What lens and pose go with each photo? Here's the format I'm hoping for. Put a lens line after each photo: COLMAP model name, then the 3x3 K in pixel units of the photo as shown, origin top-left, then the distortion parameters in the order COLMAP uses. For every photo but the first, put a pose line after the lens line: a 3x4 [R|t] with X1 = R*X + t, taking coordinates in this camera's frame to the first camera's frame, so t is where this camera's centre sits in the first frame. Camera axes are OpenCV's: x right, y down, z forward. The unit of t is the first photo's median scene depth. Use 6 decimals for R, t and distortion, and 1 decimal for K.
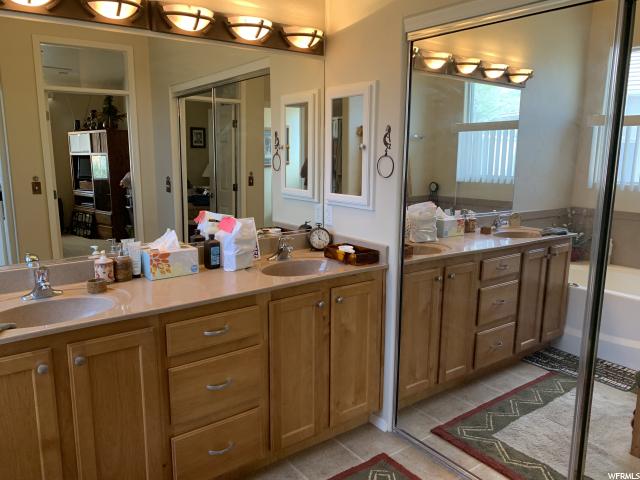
lens RADIAL K [[488.9, 0, 320.0], [0, 488.9, 240.0], [0, 0, 1]] dist [0.009232, -0.008284]
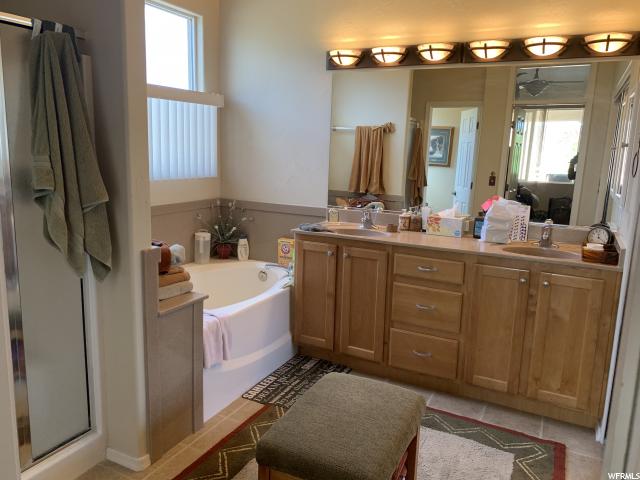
lens RADIAL K [[488.9, 0, 320.0], [0, 488.9, 240.0], [0, 0, 1]] dist [0.009232, -0.008284]
pose [[0.453531, 0.175445, -0.873801, 0.808273], [-0.193543, 0.976423, 0.095595, 0.022082], [0.869972, 0.125763, 0.476794, 0.019126]]
